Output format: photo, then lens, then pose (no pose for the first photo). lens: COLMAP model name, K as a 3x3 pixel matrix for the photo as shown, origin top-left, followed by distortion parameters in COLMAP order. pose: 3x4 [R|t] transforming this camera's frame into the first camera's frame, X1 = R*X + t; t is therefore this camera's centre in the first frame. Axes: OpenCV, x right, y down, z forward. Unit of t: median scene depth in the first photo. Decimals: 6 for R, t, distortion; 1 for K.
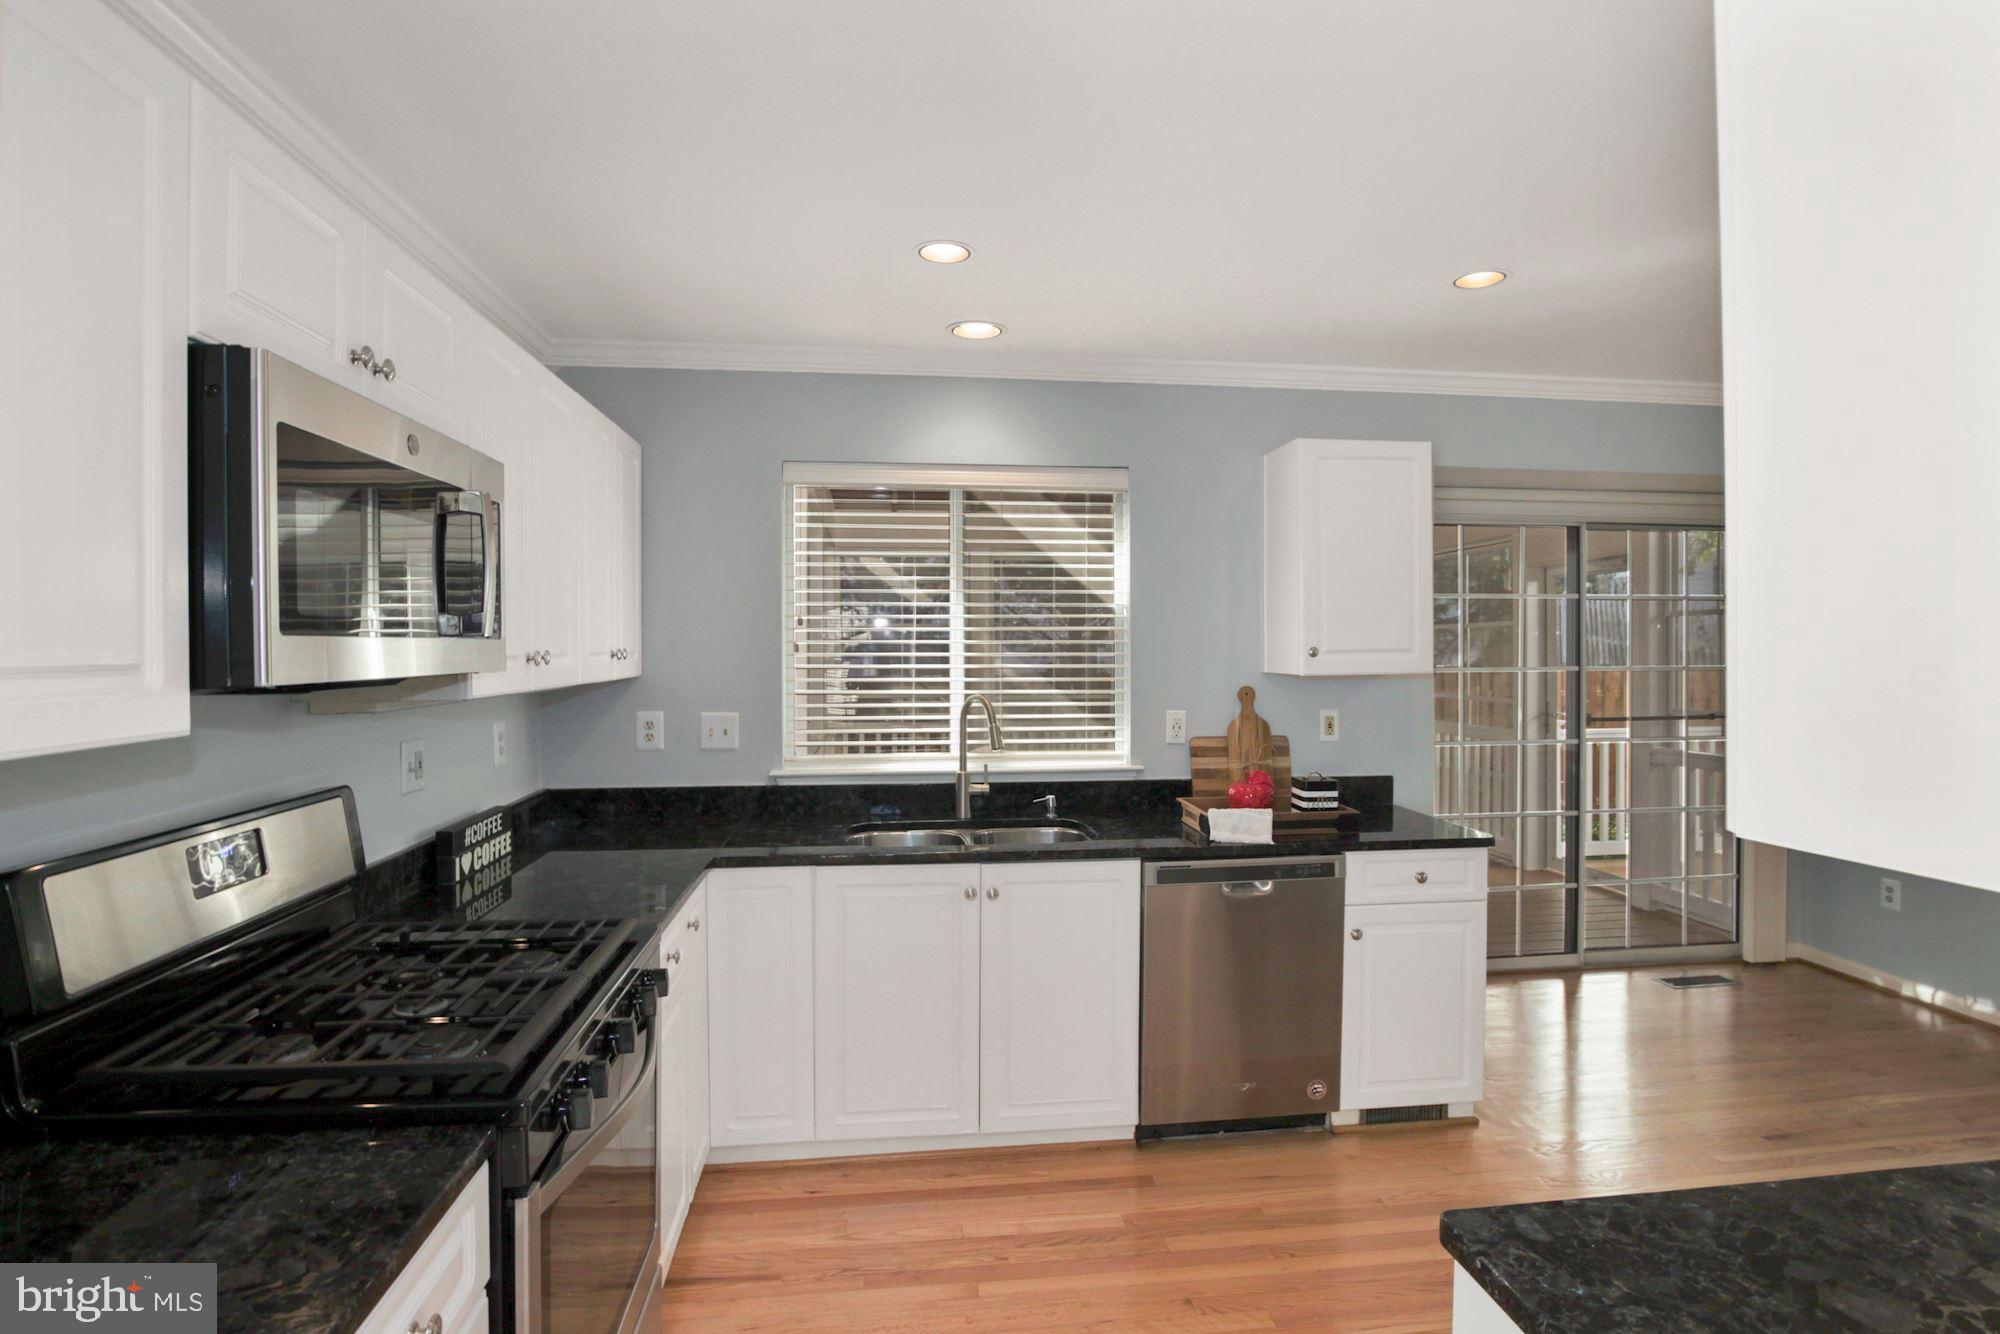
lens RADIAL K [[991.8, 0, 1000.0], [0, 991.8, 667.0], [0, 0, 1]] dist [-0.026193, 0.000351]
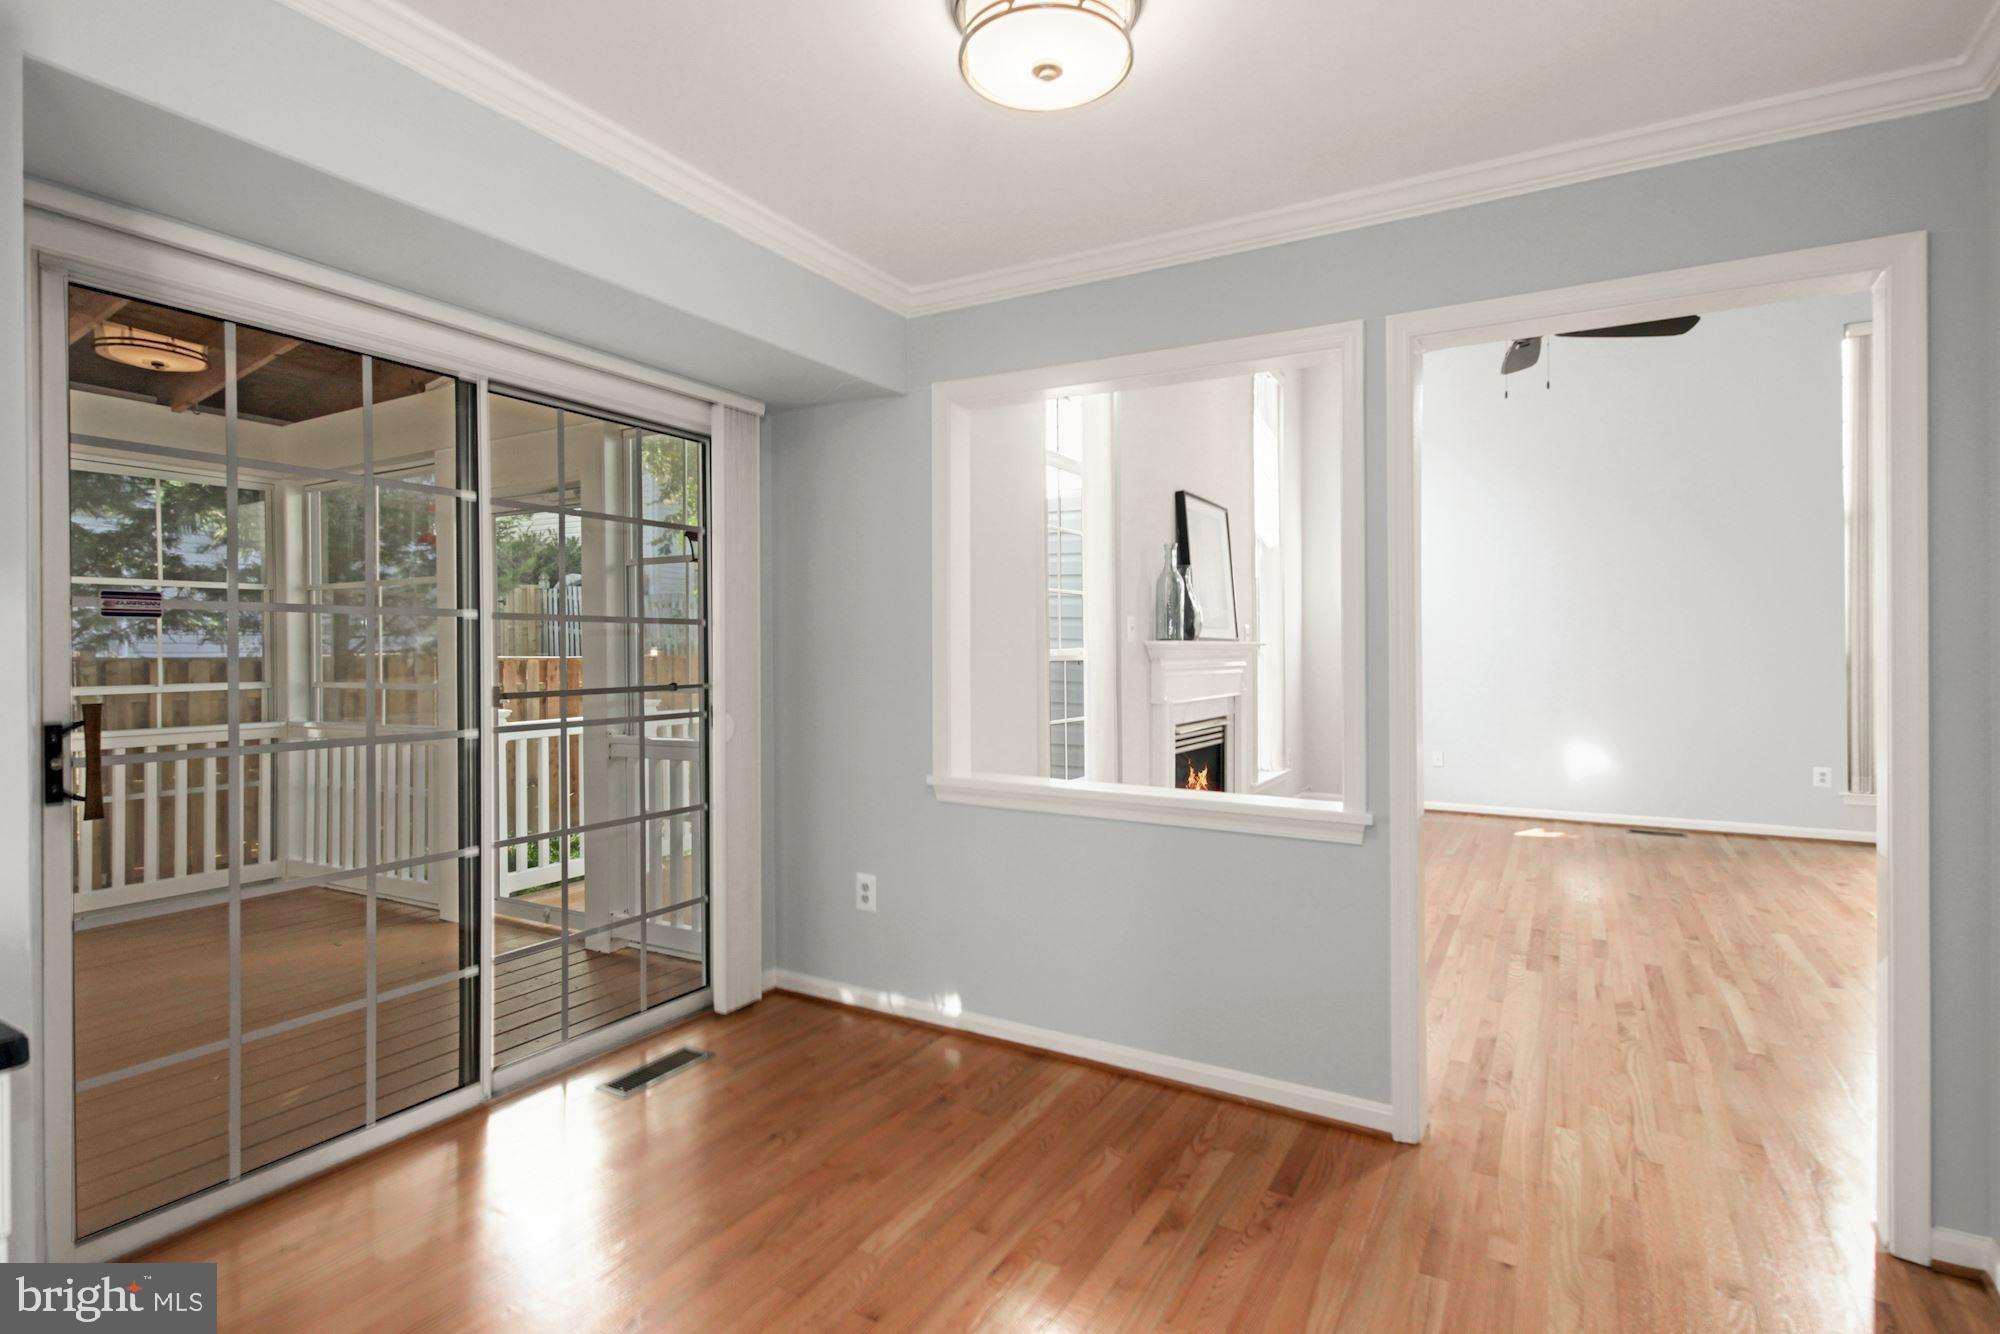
lens RADIAL K [[1004.2, 0, 1015.8], [0, 1004.2, 638.1], [0, 0, 1]] dist [-0.023488, 0.000713]
pose [[0.593724, 0.001443, 0.804668, 0.293628], [0.021090, 0.999627, -0.017354, 0.035409], [-0.804393, 0.027274, 0.593472, 0.365454]]
